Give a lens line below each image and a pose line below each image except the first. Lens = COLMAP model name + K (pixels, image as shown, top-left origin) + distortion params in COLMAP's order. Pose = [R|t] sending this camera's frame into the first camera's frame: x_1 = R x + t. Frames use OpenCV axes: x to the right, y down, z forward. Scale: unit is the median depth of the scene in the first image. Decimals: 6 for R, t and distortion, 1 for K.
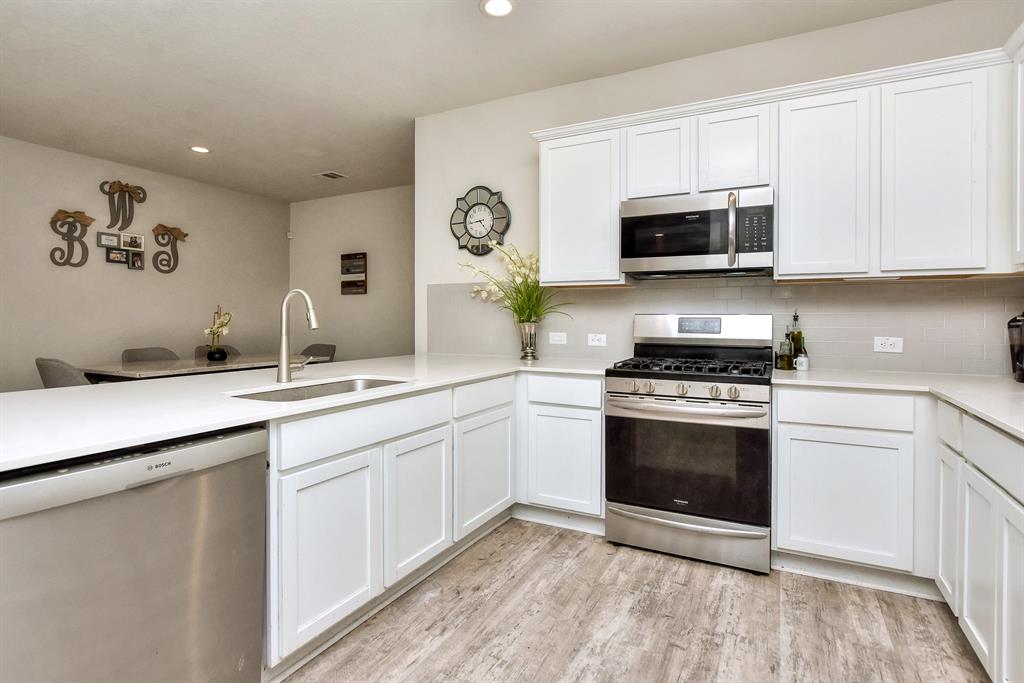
lens RADIAL K [[511.9, 0, 516.0], [0, 511.9, 320.0], [0, 0, 1]] dist [-0.001926, 0.000130]
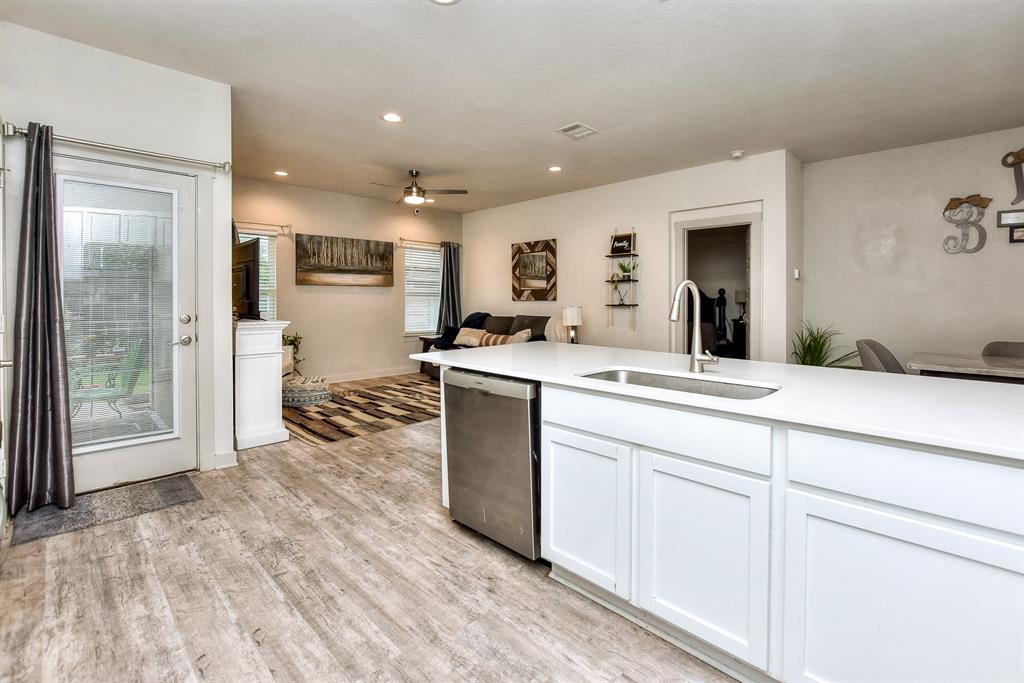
lens RADIAL K [[467.2, 0, 507.2], [0, 467.2, 302.3], [0, 0, 1]] dist [-0.001103, 0.000001]
pose [[-0.311746, 0.006025, -0.950146, 0.321969], [-0.005614, 0.999951, 0.008182, -0.014159], [0.950149, 0.007885, -0.311697, 0.539818]]
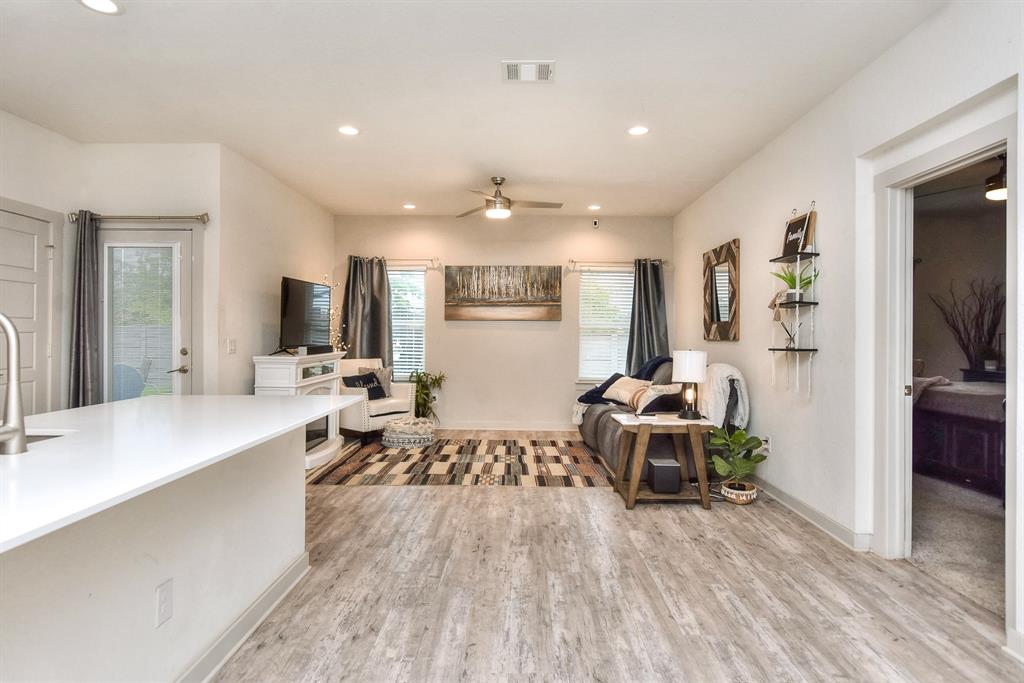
lens RADIAL K [[558.1, 0, 510.9], [0, 558.1, 332.9], [0, 0, 1]] dist [-0.005119, 0.000119]
pose [[-0.895487, -0.007829, -0.445018, -0.403800], [-0.009579, 0.999953, 0.001685, -0.021271], [0.444984, 0.005772, -0.895520, 1.104610]]
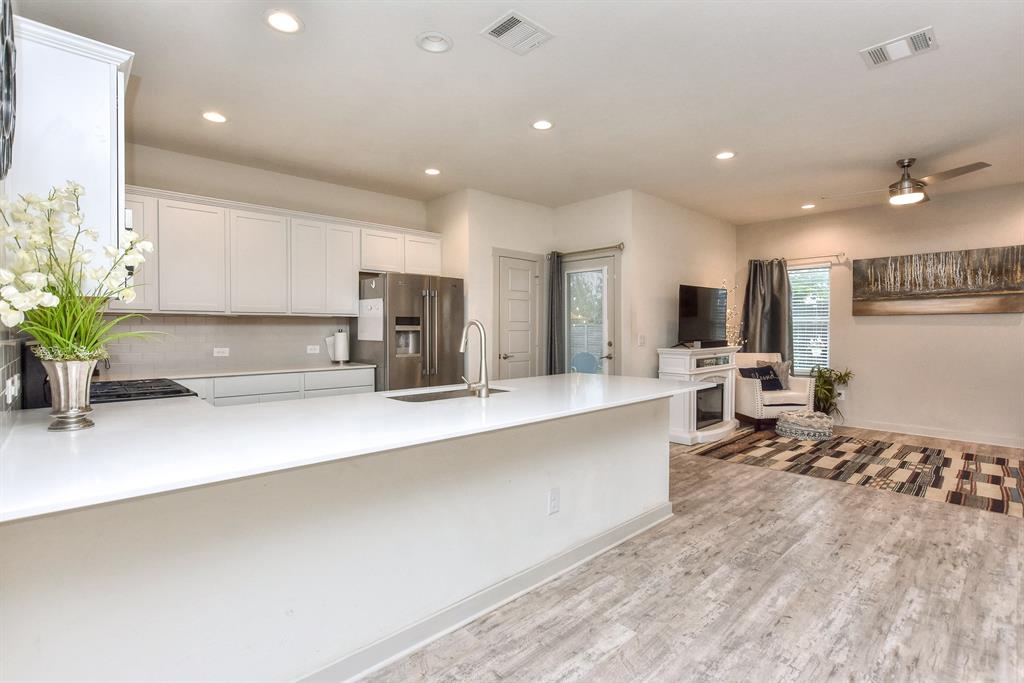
lens RADIAL K [[479.5, 0, 509.2], [0, 479.5, 337.1], [0, 0, 1]] dist [-0.017695, 0.001835]
pose [[-0.940574, -0.006809, 0.339520, -0.512826], [0.001021, 0.999738, 0.022877, -0.025811], [-0.339587, 0.021865, -0.940321, 1.177360]]
